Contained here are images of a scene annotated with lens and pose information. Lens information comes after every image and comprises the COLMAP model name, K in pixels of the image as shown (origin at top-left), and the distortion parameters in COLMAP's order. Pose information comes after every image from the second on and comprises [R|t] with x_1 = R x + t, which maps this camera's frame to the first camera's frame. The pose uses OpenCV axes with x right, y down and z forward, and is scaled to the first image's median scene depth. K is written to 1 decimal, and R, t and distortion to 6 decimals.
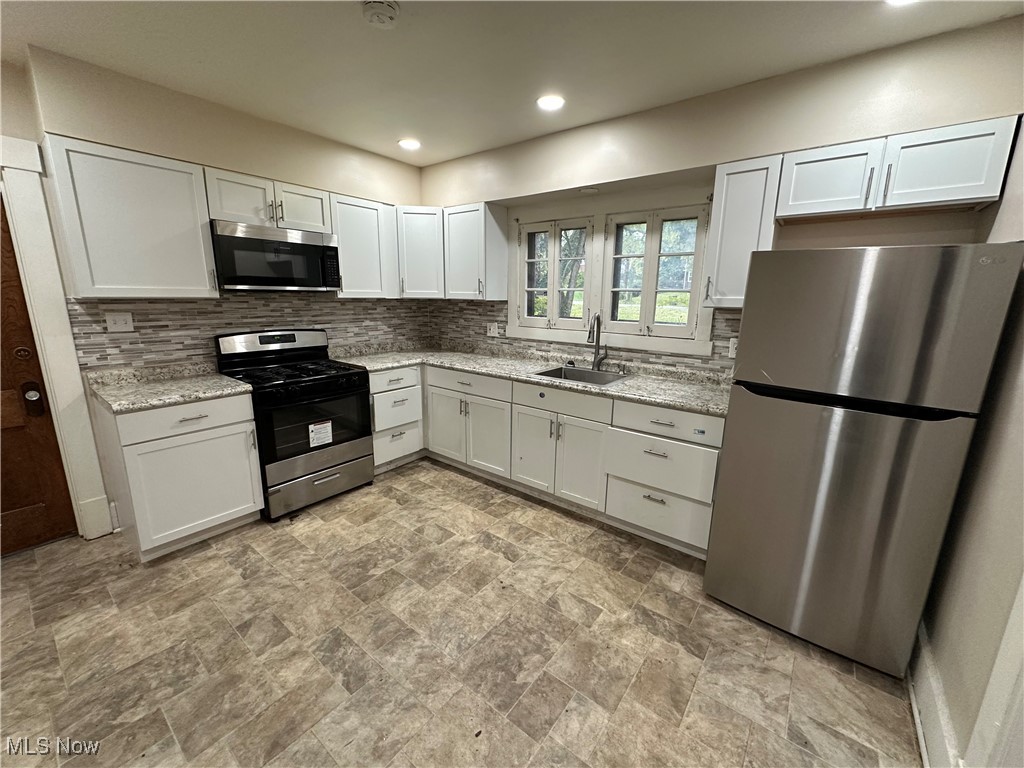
lens RADIAL K [[410.7, 0, 512.0], [0, 410.7, 384.0], [0, 0, 1]] dist [-0.003098, -0.000319]
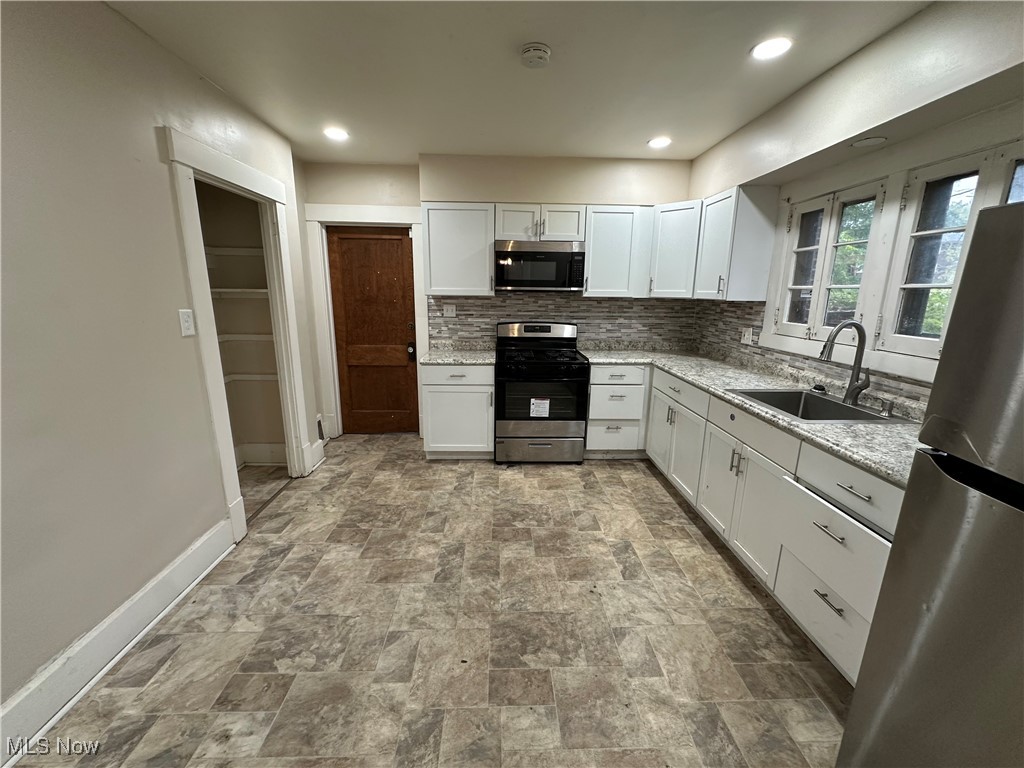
lens RADIAL K [[410.7, 0, 512.0], [0, 410.7, 384.0], [0, 0, 1]] dist [-0.003098, -0.000319]
pose [[0.637488, 0.164008, -0.752802, 0.421117], [-0.165912, 0.983379, 0.073745, -0.026419], [0.752384, 0.077887, 0.654103, 0.144787]]
